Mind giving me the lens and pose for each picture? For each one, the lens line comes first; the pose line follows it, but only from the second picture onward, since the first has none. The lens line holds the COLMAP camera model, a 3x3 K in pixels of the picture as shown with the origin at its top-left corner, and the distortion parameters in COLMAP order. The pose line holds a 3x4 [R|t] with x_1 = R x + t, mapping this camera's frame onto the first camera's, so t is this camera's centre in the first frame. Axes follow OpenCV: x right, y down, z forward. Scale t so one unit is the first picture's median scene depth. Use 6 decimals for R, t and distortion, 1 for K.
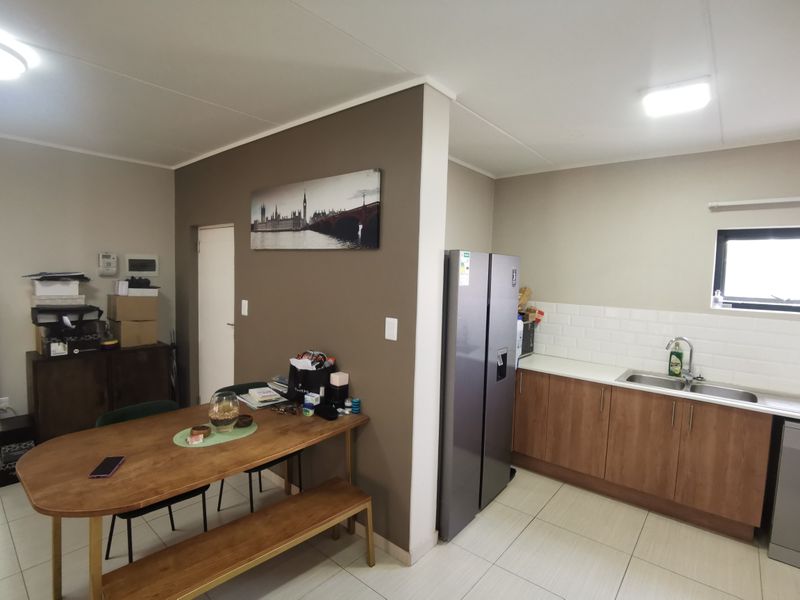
lens RADIAL K [[410.8, 0, 400.0], [0, 410.8, 300.0], [0, 0, 1]] dist [0.000091, -0.027163]
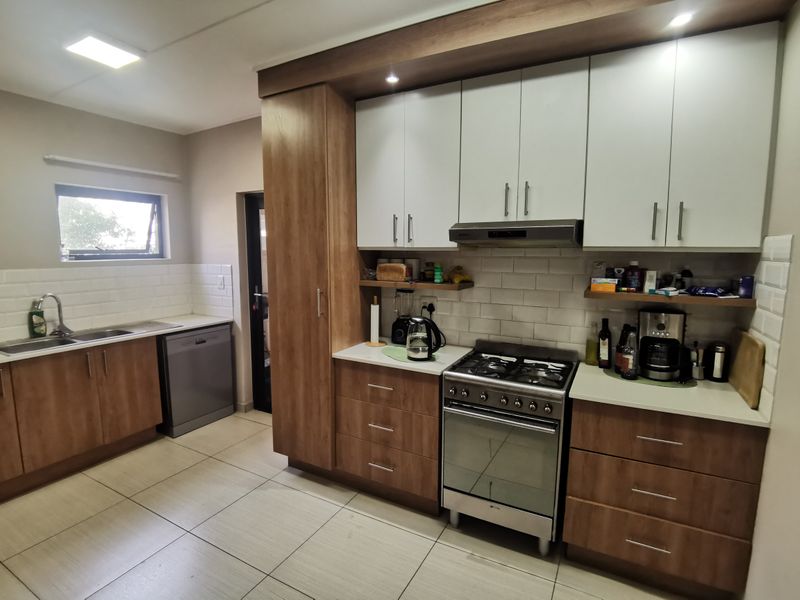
lens RADIAL K [[400.4, 0, 393.5], [0, 400.4, 295.8], [0, 0, 1]] dist [-0.028770, -0.002163]
pose [[-0.198274, -0.143432, 0.969595, -0.368741], [0.067560, 0.984882, 0.159509, 0.003843], [-0.977816, 0.097132, -0.185586, 0.379939]]
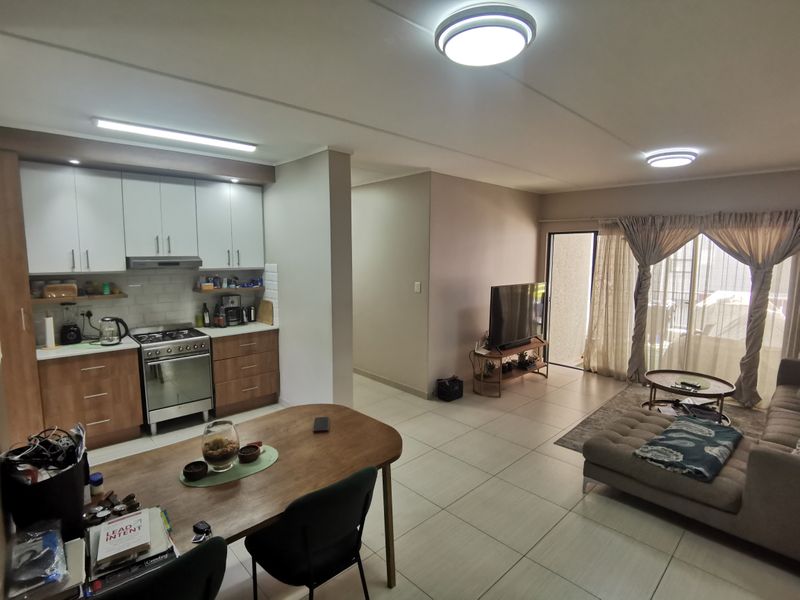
lens RADIAL K [[410.8, 0, 400.0], [0, 410.8, 300.0], [0, 0, 1]] dist [0.000091, -0.027163]
pose [[-0.993187, -0.045902, 0.107112, -0.612096], [-0.024086, 0.980167, 0.196705, -0.131780], [-0.114017, 0.192784, -0.974594, 1.215032]]
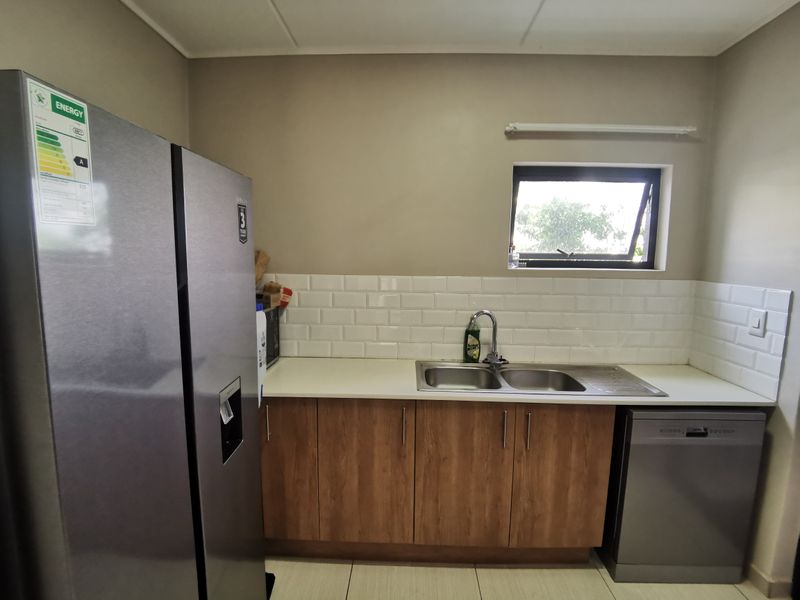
lens RADIAL K [[400.4, 0, 393.5], [0, 400.4, 295.8], [0, 0, 1]] dist [-0.028770, -0.002163]
pose [[0.790312, -0.088649, 0.606258, 0.134068], [0.055579, 0.995771, 0.073153, 0.003858], [-0.610179, -0.024118, 0.791896, 0.541657]]
